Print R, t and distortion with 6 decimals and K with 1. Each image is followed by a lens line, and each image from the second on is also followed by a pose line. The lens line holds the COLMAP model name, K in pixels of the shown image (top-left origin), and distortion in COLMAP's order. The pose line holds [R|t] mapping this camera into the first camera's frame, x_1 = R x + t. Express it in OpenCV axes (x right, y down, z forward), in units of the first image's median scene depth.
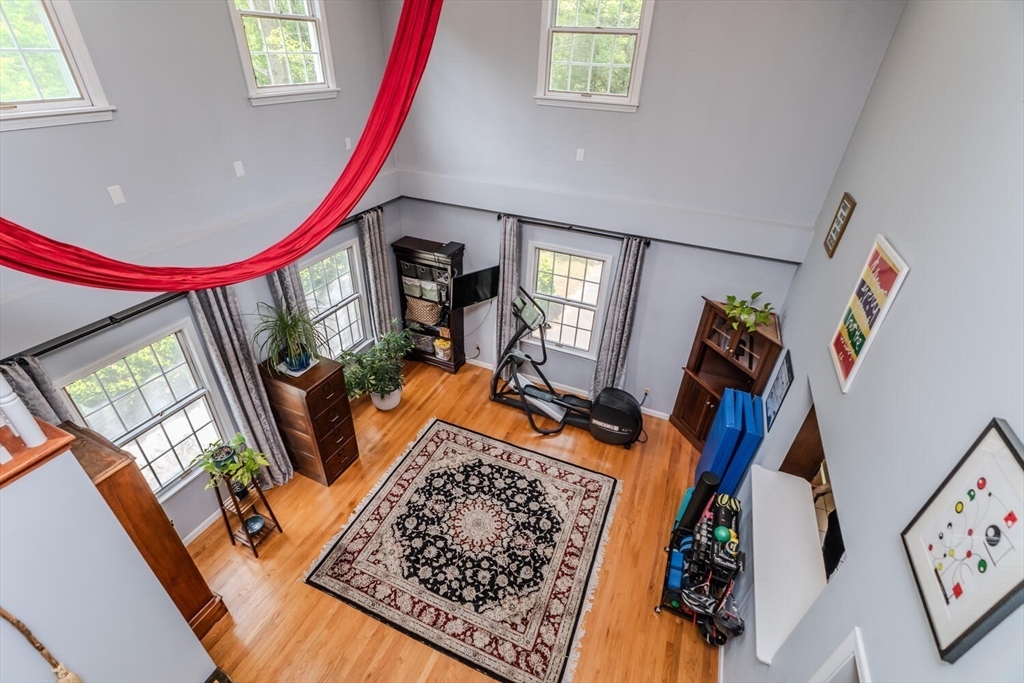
lens RADIAL K [[465.6, 0, 508.4], [0, 465.6, 345.3], [0, 0, 1]] dist [0.000829, 0.001227]
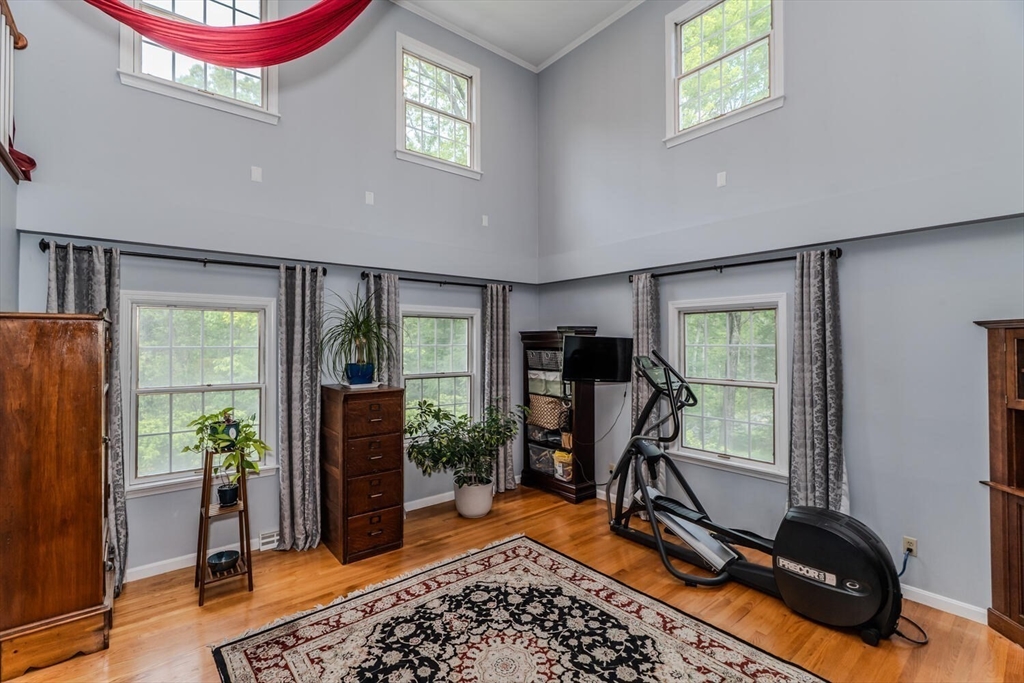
lens RADIAL K [[465.6, 0, 508.1], [0, 465.6, 339.3], [0, 0, 1]] dist [0.000829, 0.001227]
pose [[0.887272, -0.041613, -0.459366, 0.172111], [-0.224430, 0.831129, -0.508779, 0.308200], [0.402964, 0.554521, 0.728098, 0.373274]]
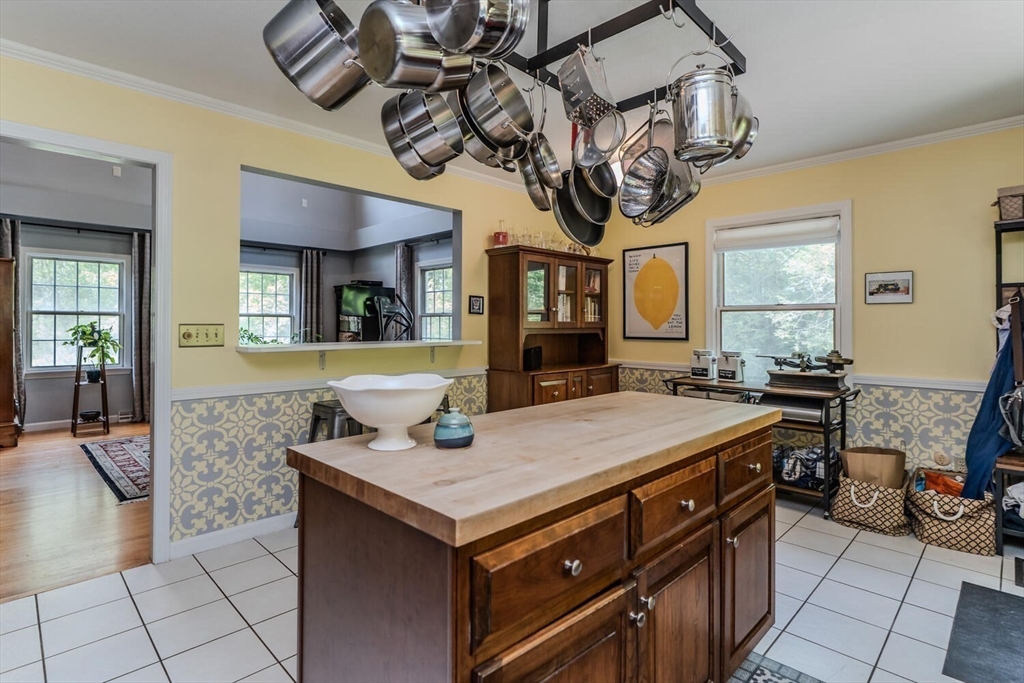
lens RADIAL K [[505.0, 0, 495.9], [0, 505.0, 319.8], [0, 0, 1]] dist [0.002288, -0.002569]
pose [[0.927201, -0.037286, -0.372704, 0.739920], [-0.178983, 0.829979, -0.528300, 0.560831], [0.329035, 0.556547, 0.762884, 0.187290]]
